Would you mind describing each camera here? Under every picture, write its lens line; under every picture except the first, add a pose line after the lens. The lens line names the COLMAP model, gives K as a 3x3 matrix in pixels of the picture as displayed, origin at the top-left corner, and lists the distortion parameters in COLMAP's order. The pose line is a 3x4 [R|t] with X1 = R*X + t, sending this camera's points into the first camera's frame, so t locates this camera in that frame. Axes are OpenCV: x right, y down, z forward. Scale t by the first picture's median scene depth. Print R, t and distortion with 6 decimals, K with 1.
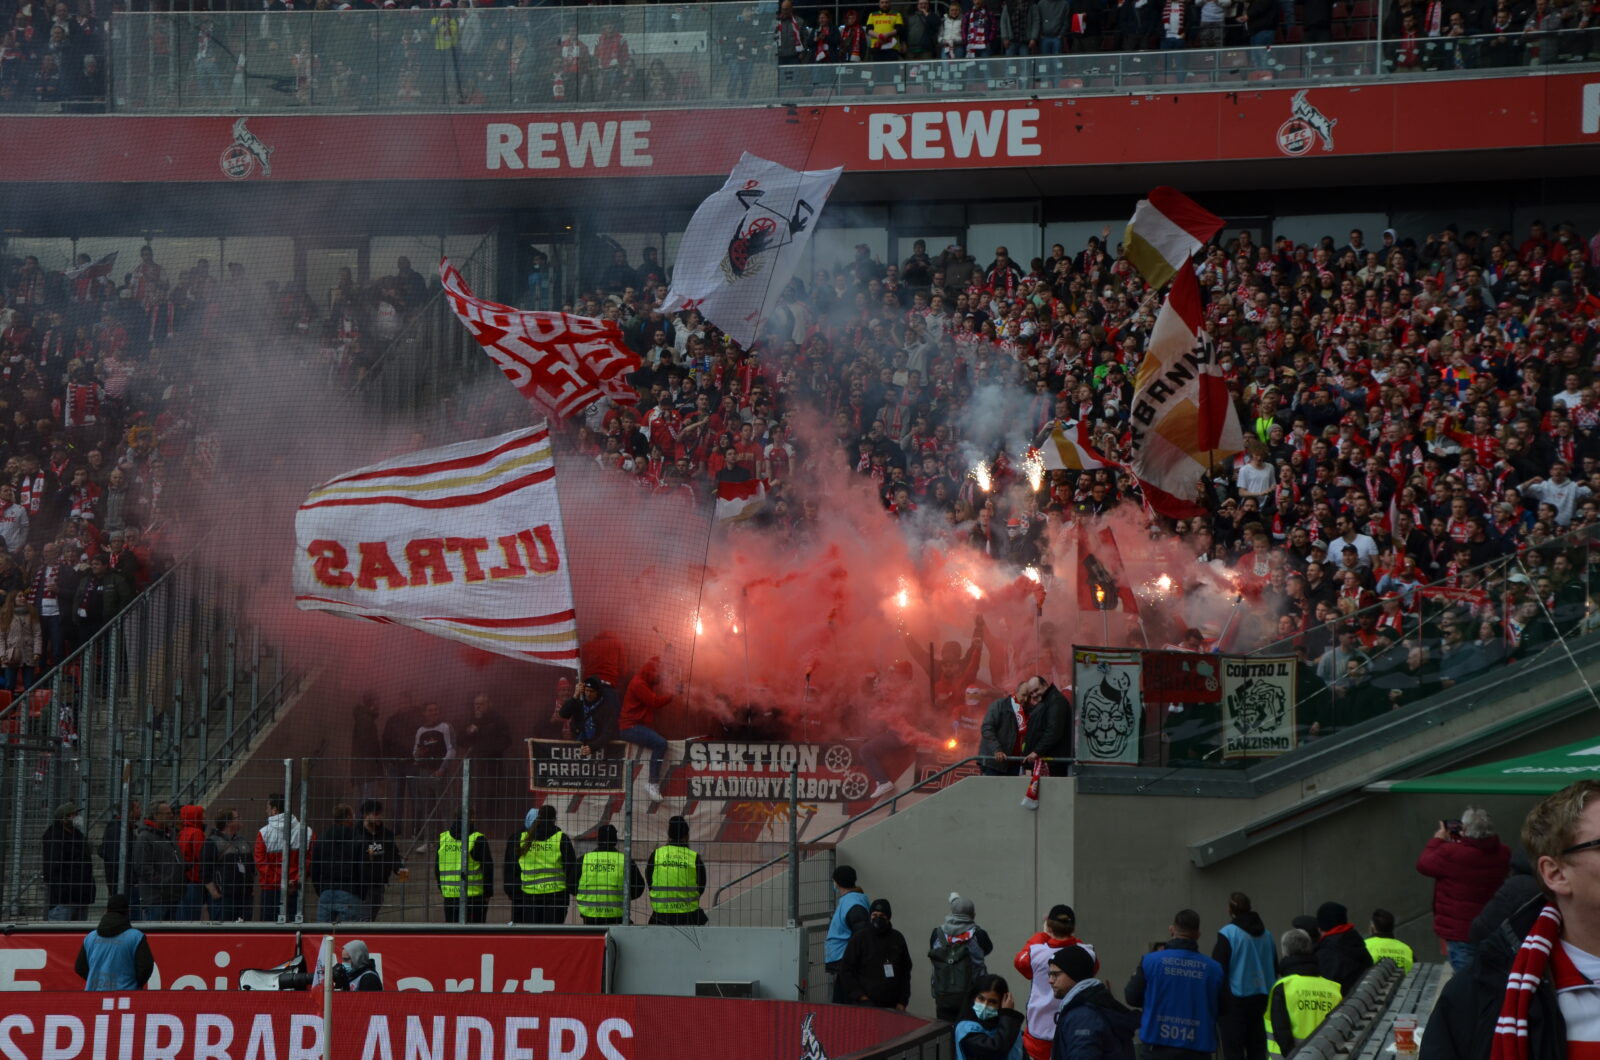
lens RADIAL K [[3494.3, 0, 802.1], [0, 3494.3, 562.5], [0, 0, 1]] dist [0.509717, 0.807639]
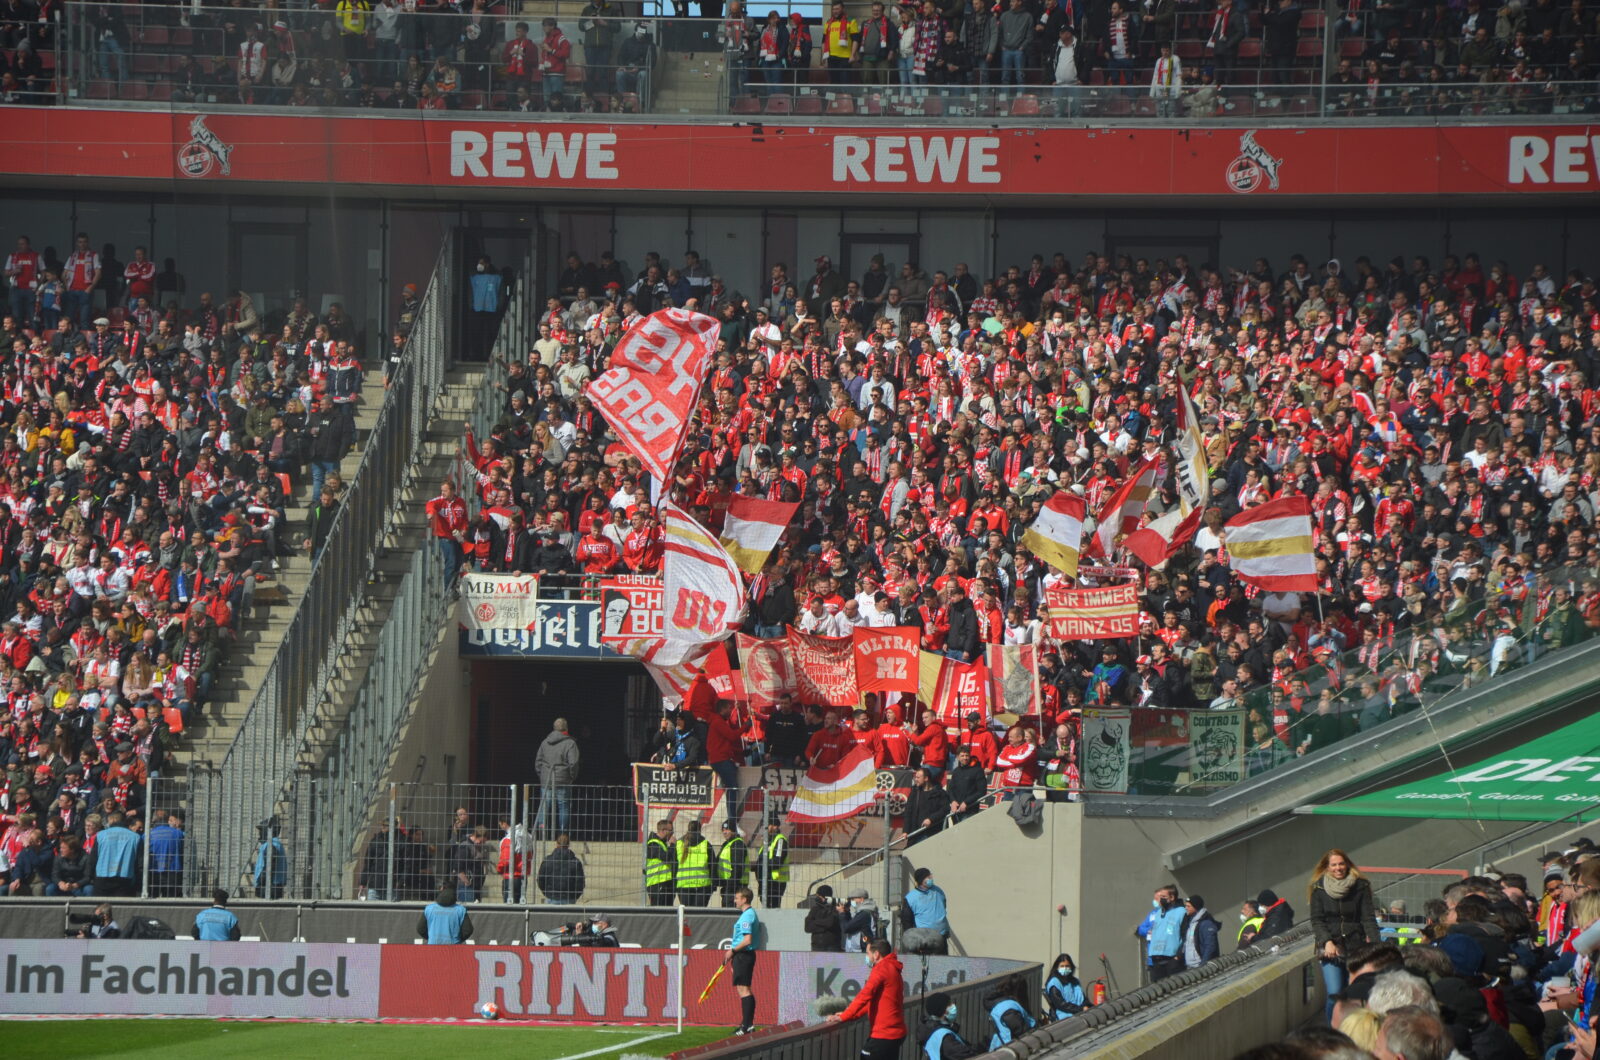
lens RADIAL K [[7479.9, 0, 795.8], [0, 7479.9, 583.8], [0, 0, 1]] dist [2.022994, 3.882822]
pose [[0.996139, 0.010863, 0.087114, -0.231062], [-0.015136, 0.998707, 0.048532, -0.131386], [-0.086474, -0.049663, 0.995015, -1.512409]]
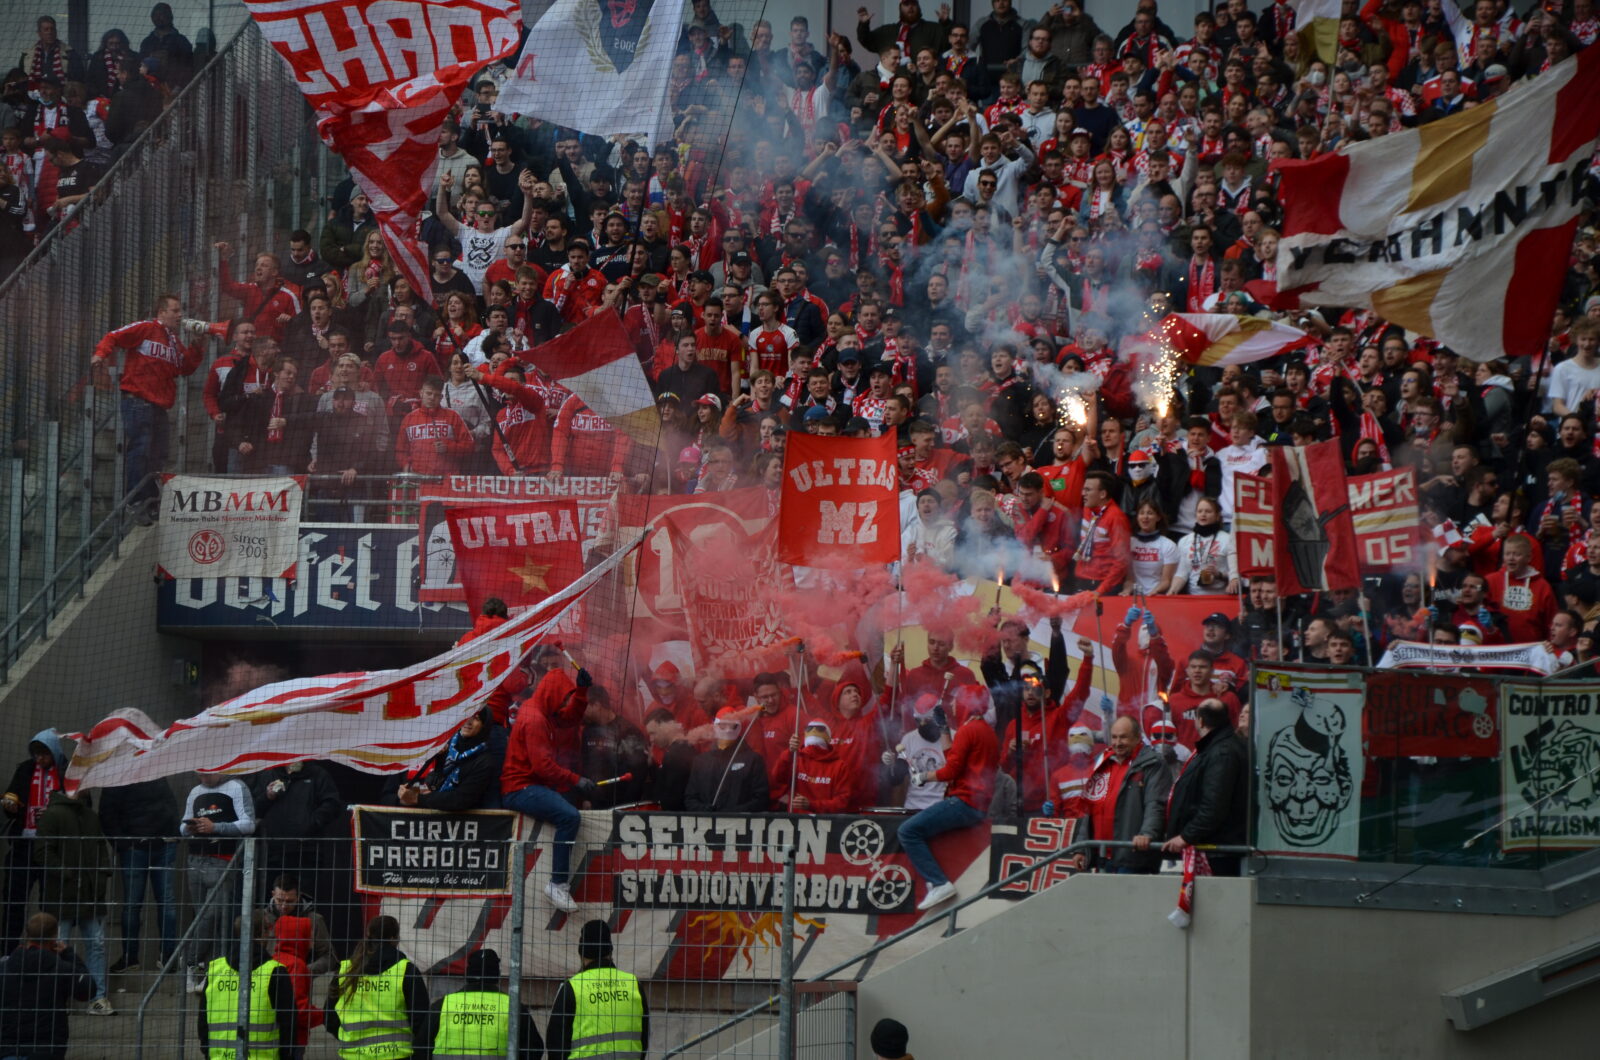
lens RADIAL K [[5770.9, 0, 796.0], [0, 5770.9, 577.4], [0, 0, 1]] dist [1.184722, 7.889977]
pose [[0.999957, 0.009057, -0.002056, 0.000347], [-0.009035, 0.999908, 0.010101, -0.000119], [0.002147, -0.010082, 0.999947, -0.006578]]
